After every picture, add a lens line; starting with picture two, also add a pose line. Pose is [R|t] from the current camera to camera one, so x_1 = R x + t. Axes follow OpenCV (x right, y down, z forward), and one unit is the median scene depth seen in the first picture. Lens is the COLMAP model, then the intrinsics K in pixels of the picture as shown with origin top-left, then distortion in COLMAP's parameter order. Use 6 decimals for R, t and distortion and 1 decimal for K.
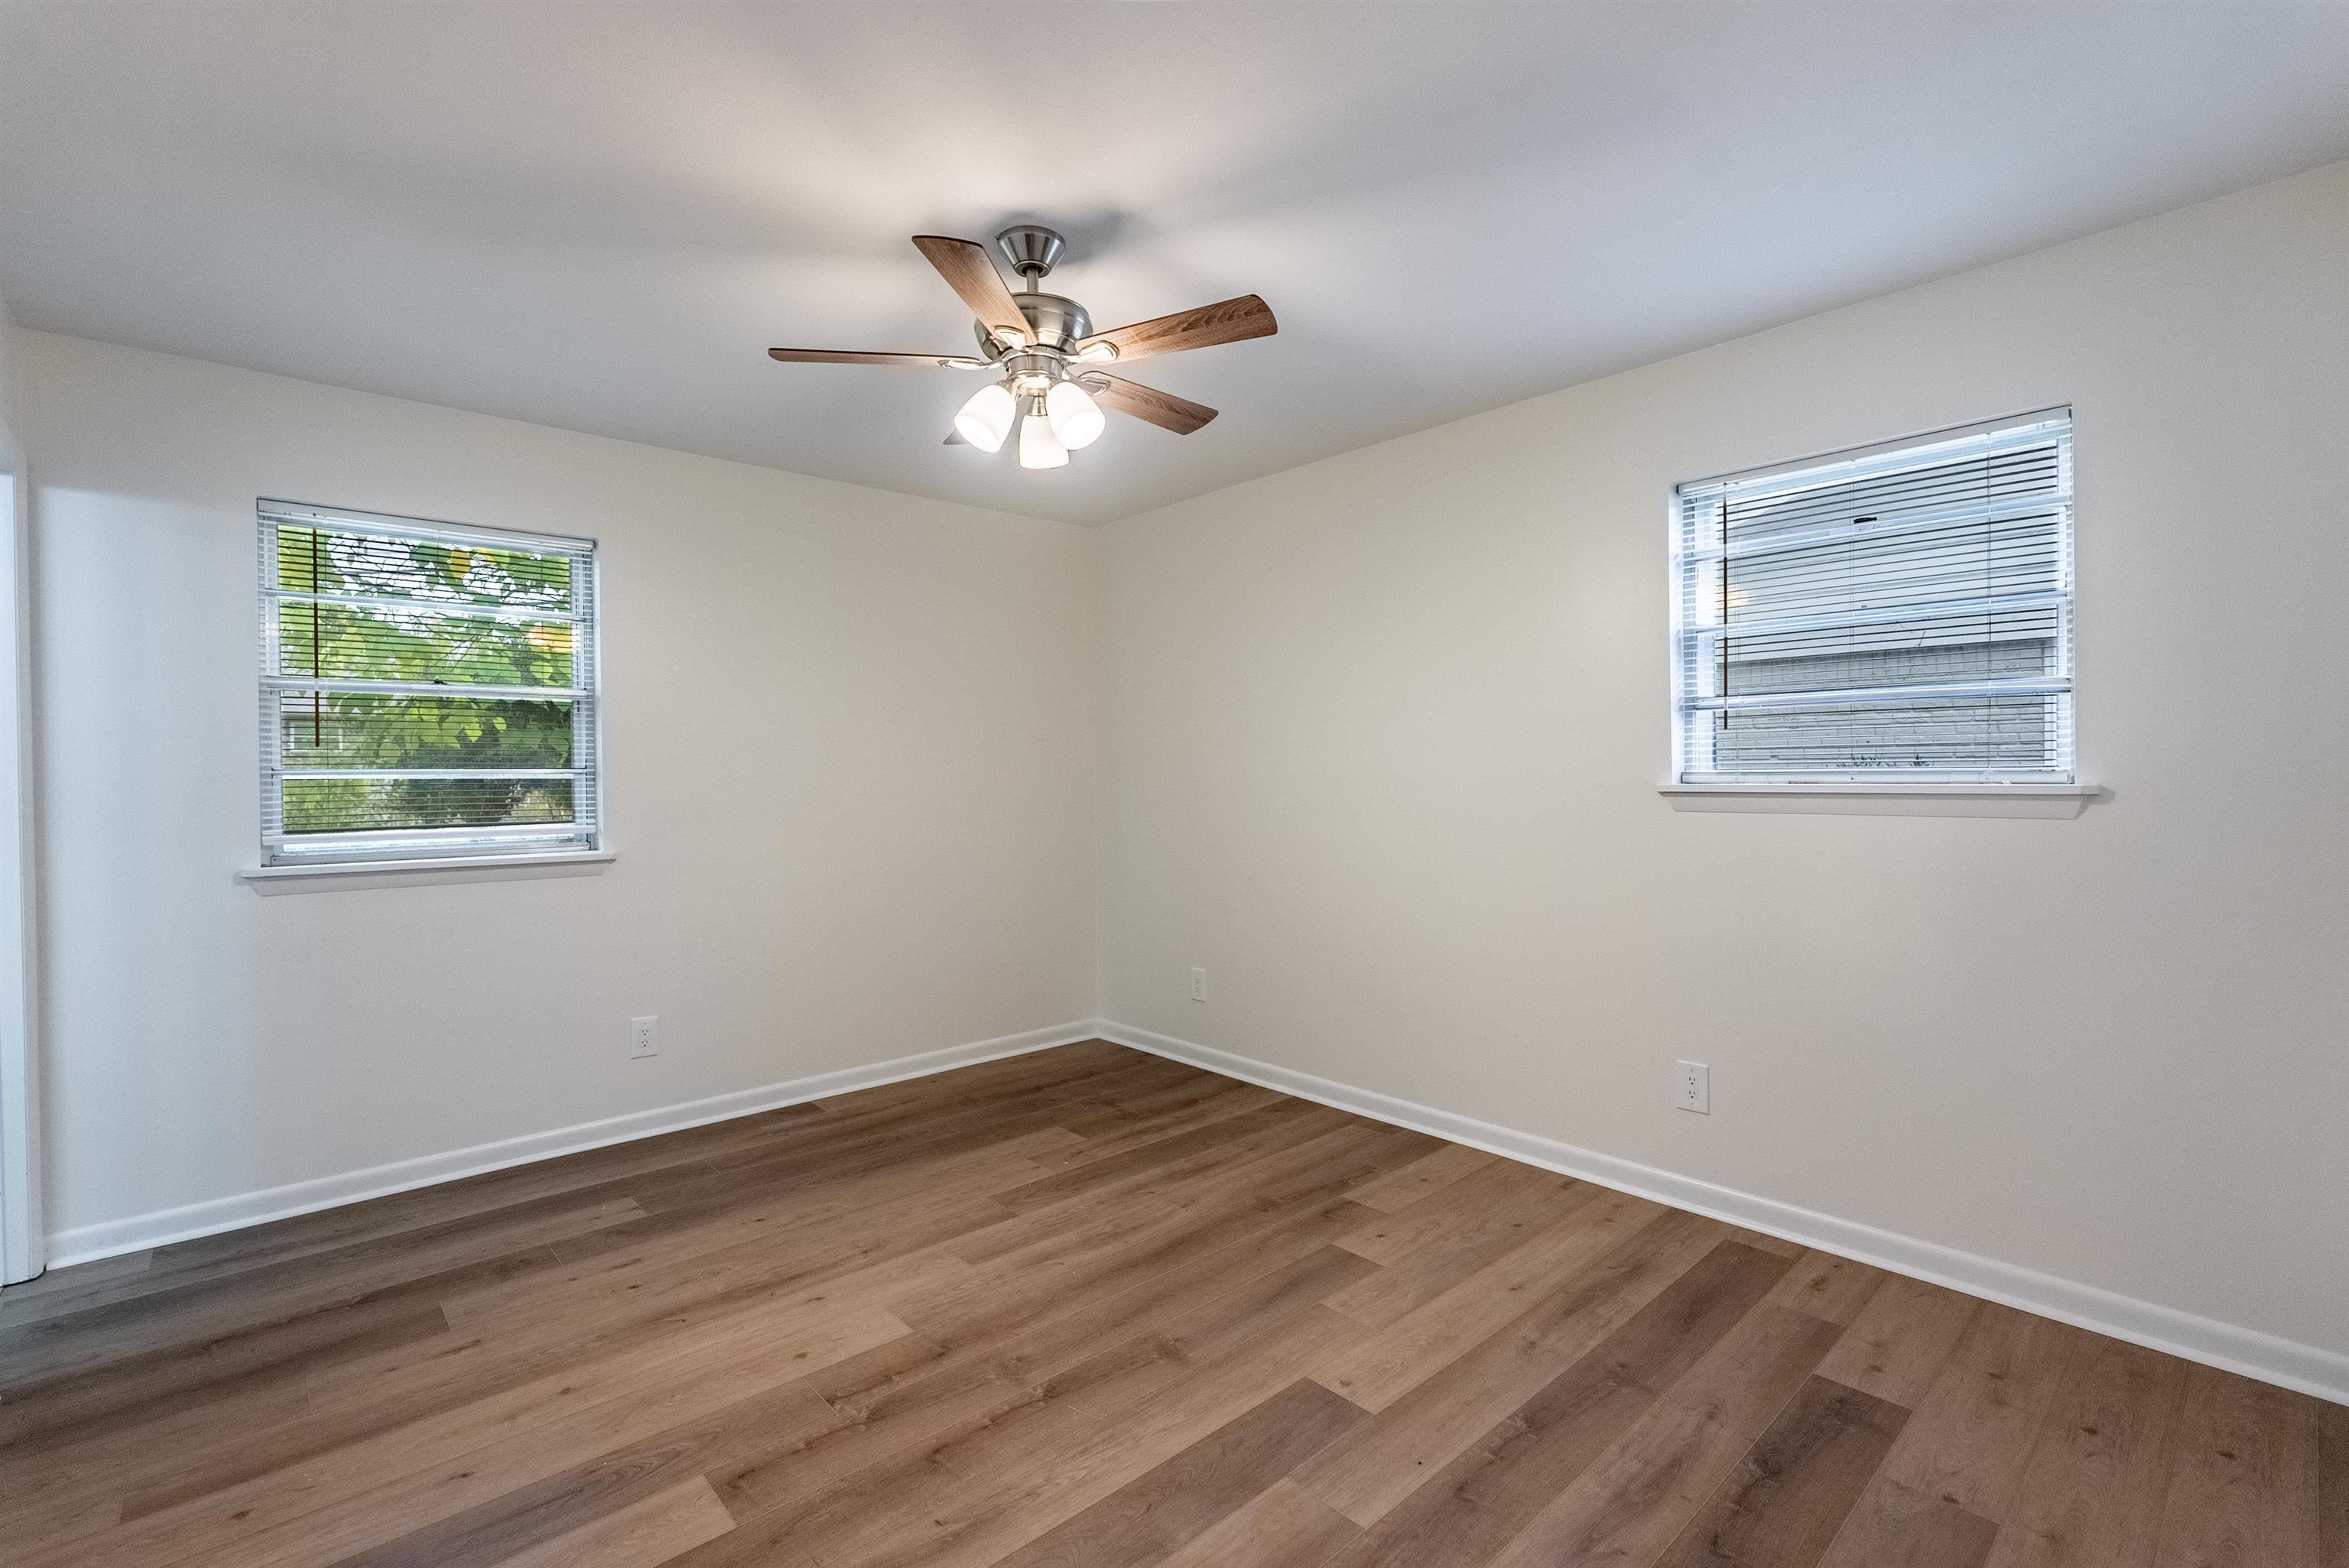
lens RADIAL K [[1037.1, 0, 1163.9], [0, 1037.1, 776.0], [0, 0, 1]] dist [-0.009818, 0.002707]
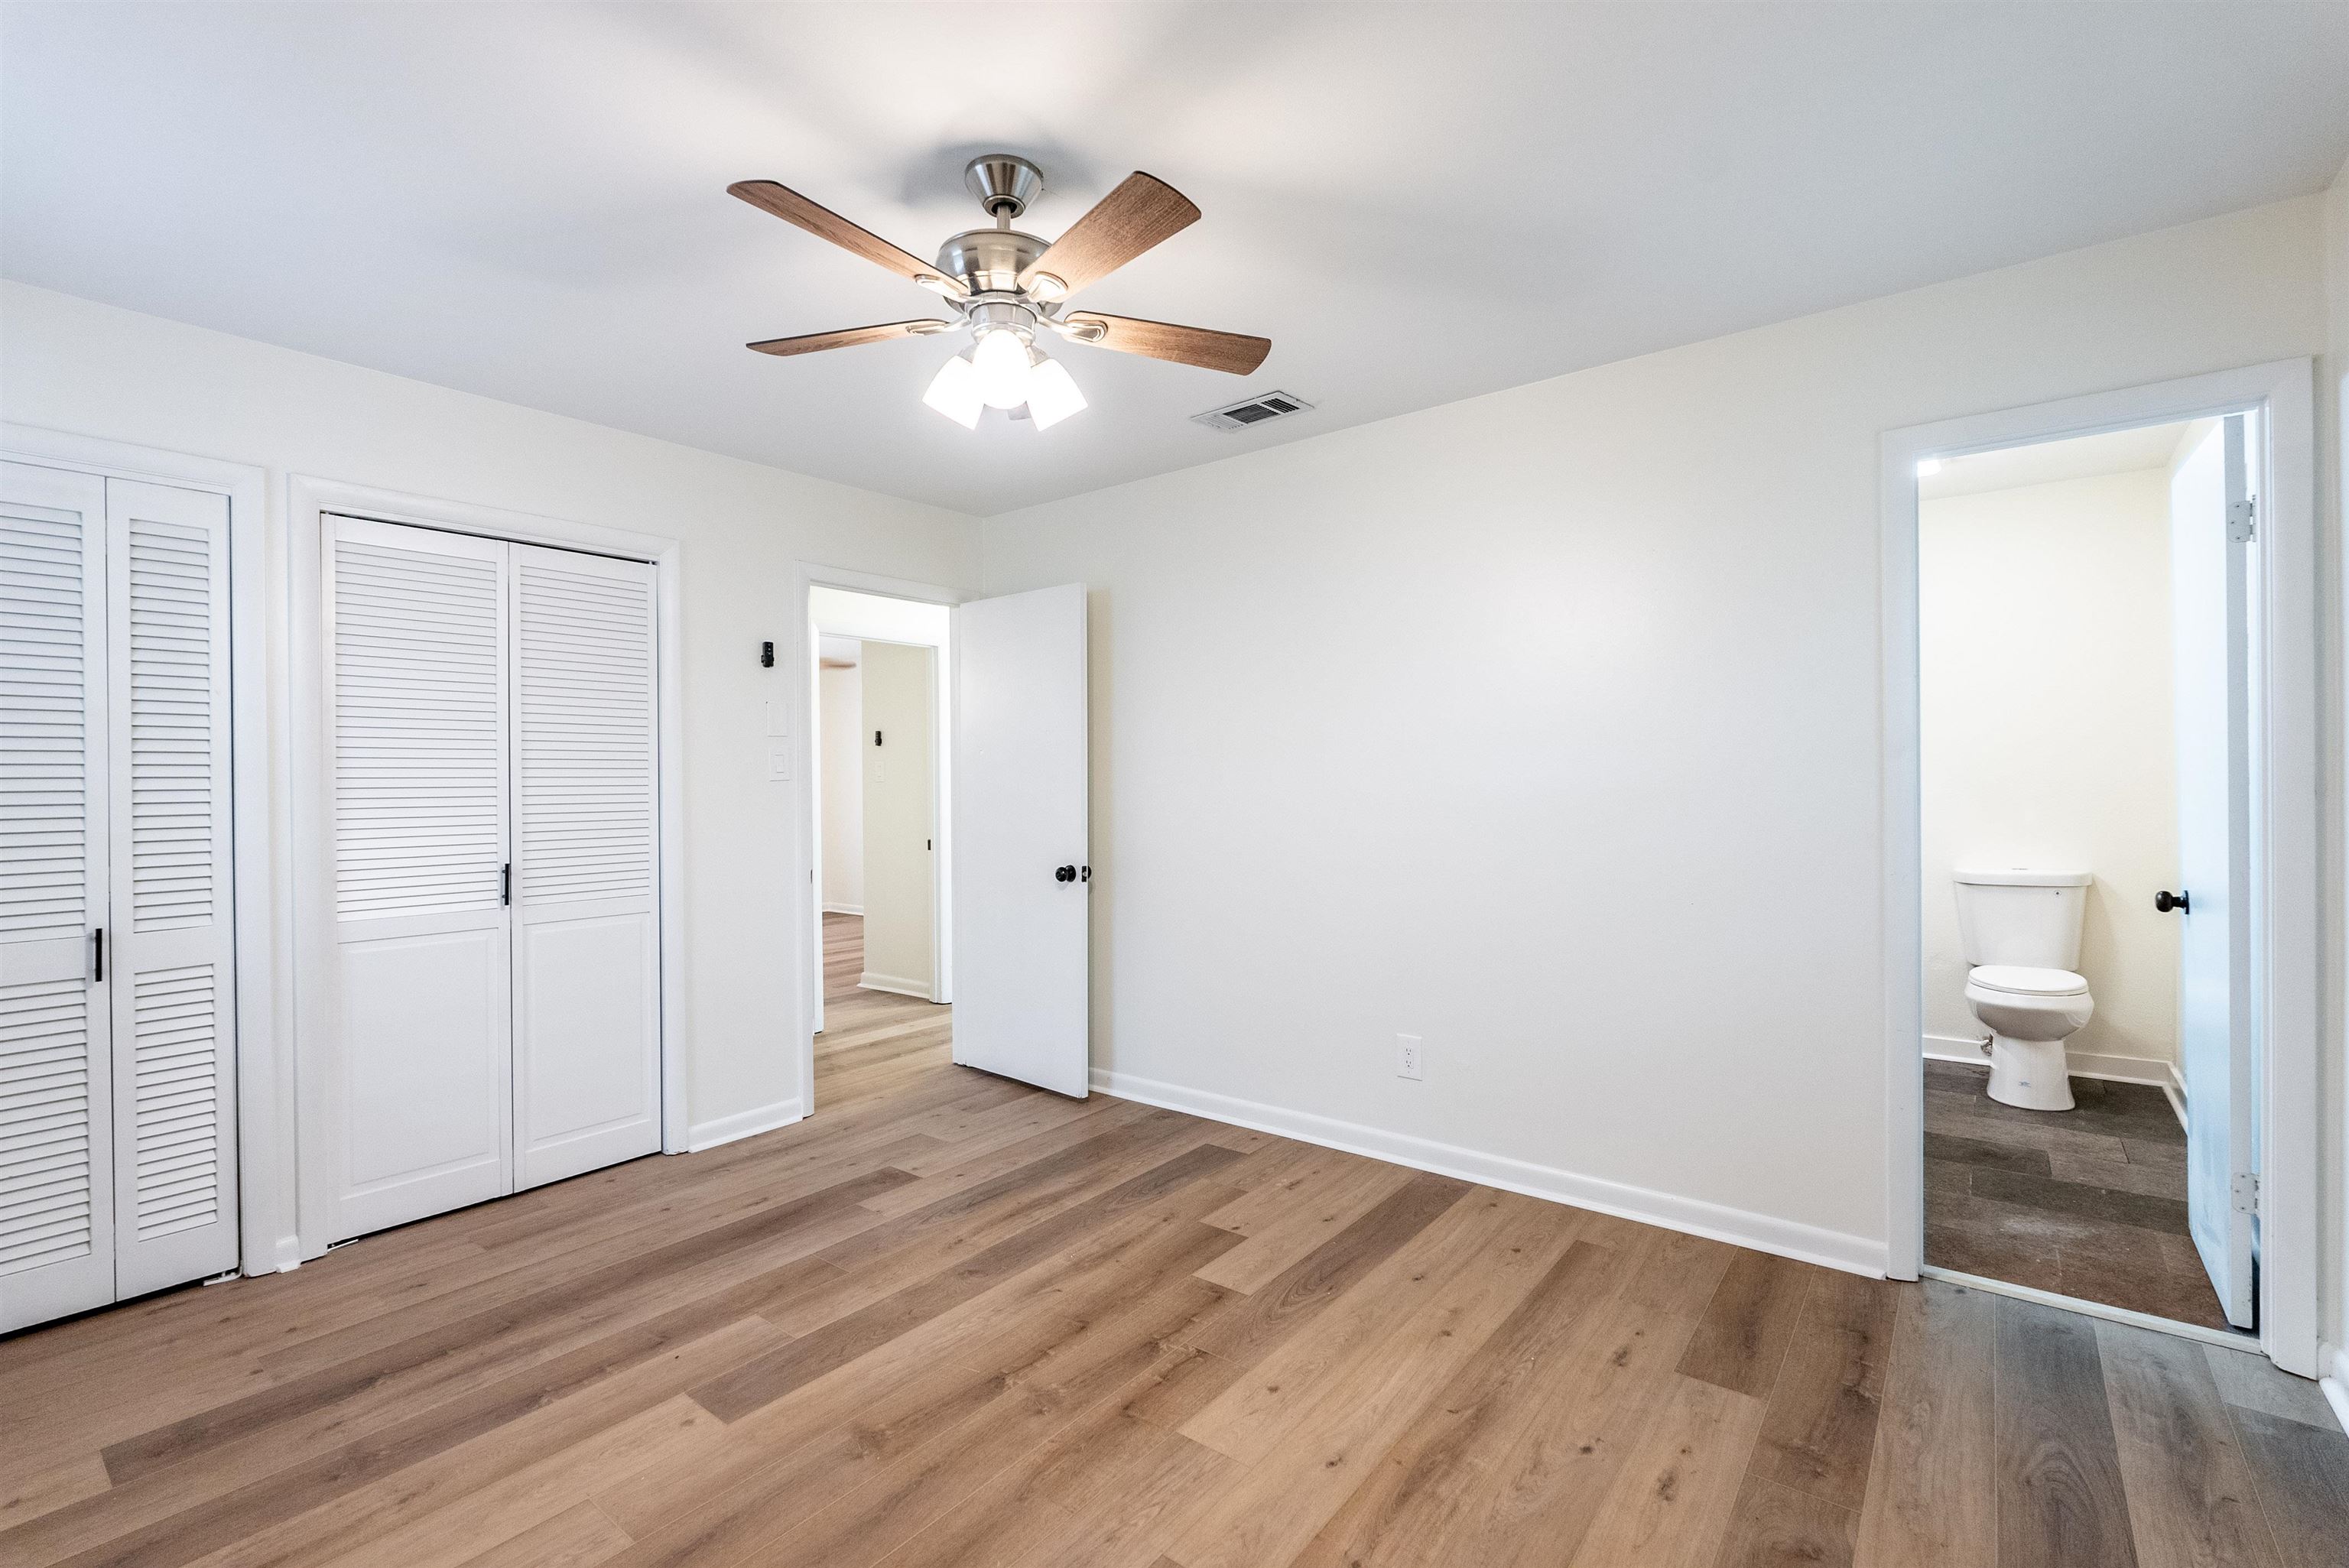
lens RADIAL K [[1037.1, 0, 1166.6], [0, 1037.1, 777.8], [0, 0, 1]] dist [-0.009818, 0.002707]
pose [[-0.985385, 0.019581, -0.169215, -0.107198], [0.018307, 0.999791, 0.009086, -0.009908], [0.169358, 0.005856, -0.985537, 1.950404]]
